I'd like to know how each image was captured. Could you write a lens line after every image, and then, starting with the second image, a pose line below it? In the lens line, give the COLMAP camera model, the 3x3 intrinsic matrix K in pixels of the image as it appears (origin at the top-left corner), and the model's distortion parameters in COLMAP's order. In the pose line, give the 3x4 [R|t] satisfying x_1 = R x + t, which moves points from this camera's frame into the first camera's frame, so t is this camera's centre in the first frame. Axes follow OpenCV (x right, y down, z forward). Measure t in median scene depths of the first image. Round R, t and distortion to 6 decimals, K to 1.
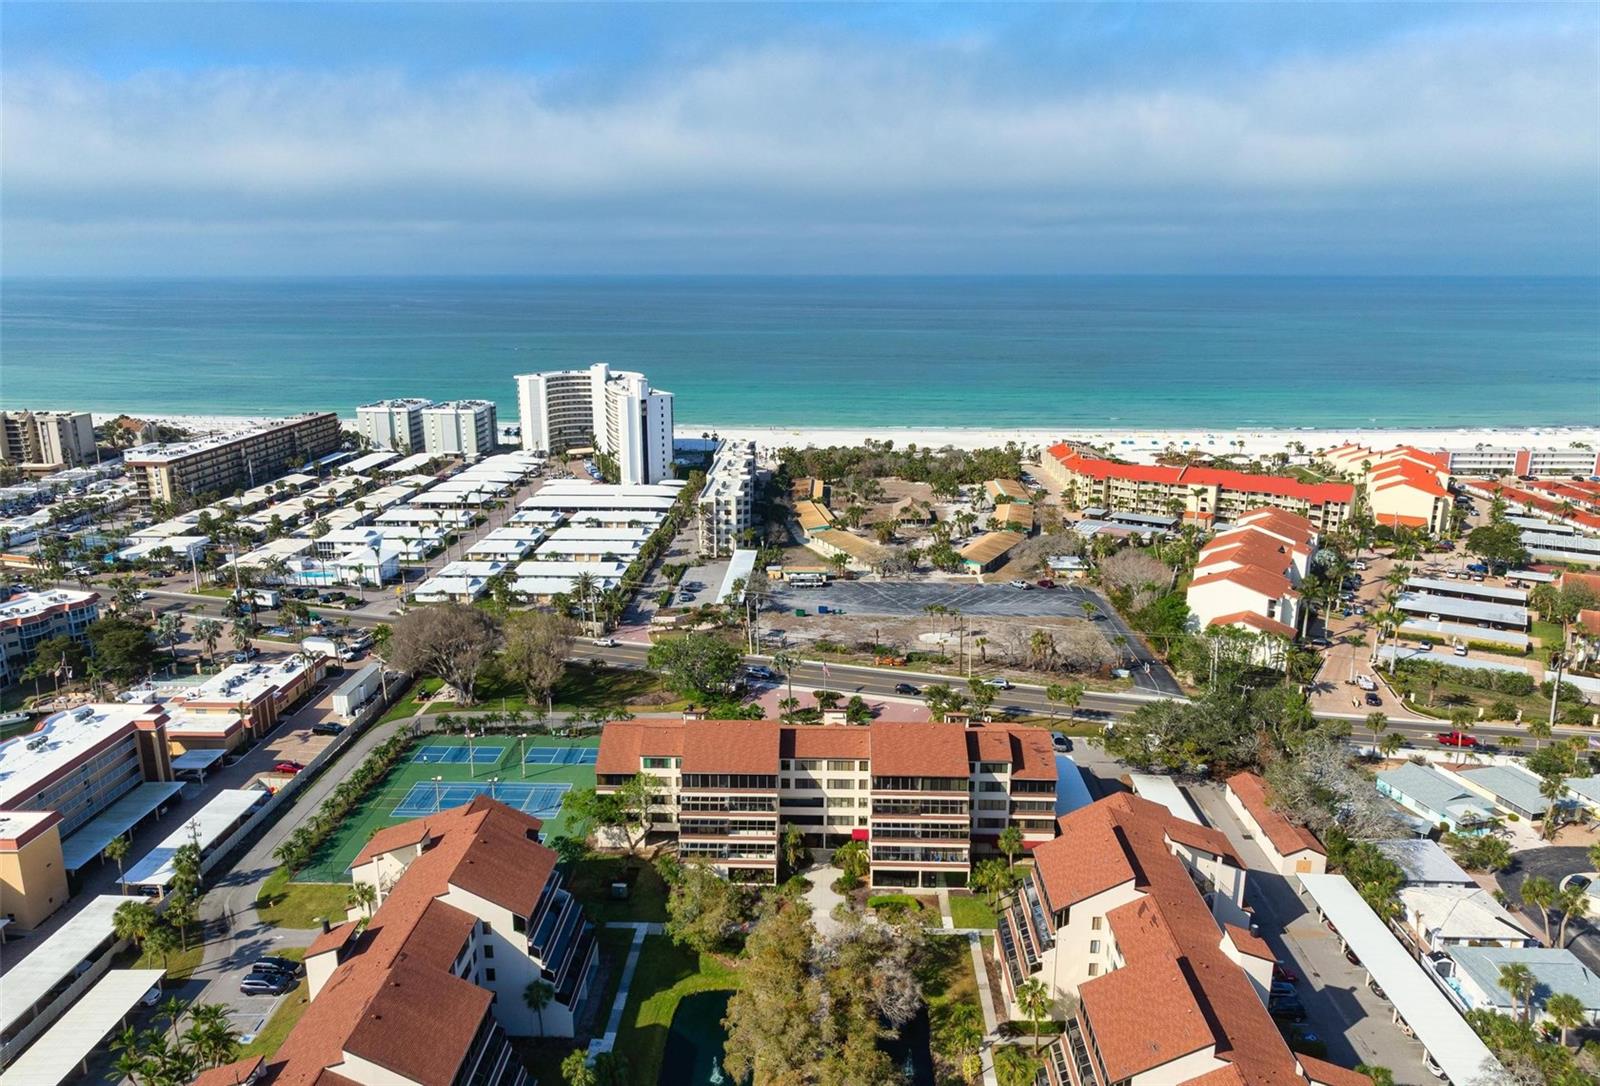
lens RADIAL K [[1105.7, 0, 800.2], [0, 1105.7, 555.0], [0, 0, 1]] dist [0.021636, -0.052881]
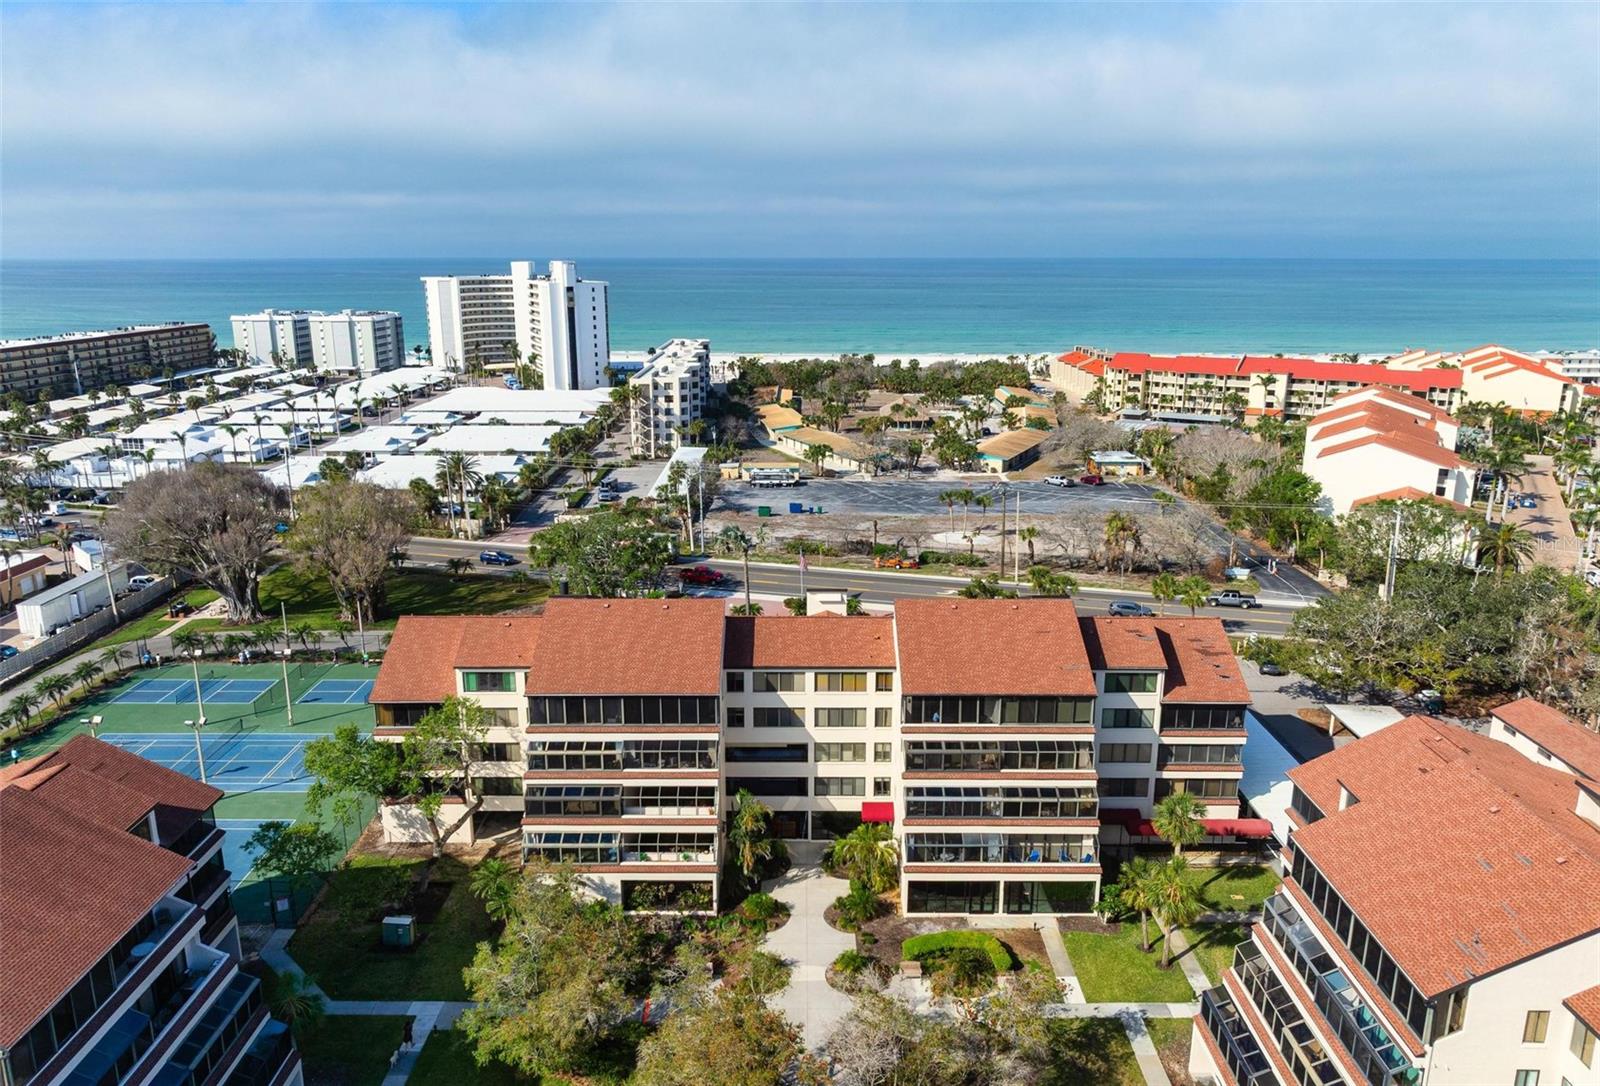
lens RADIAL K [[1114.7, 0, 800.0], [0, 1114.7, 543.0], [0, 0, 1]] dist [-0.000633, -0.003705]
pose [[0.999514, -0.006864, 0.030414, 0.001189], [0.006816, 0.999975, 0.001657, 0.077814], [-0.030424, -0.001449, 0.999536, 0.297496]]
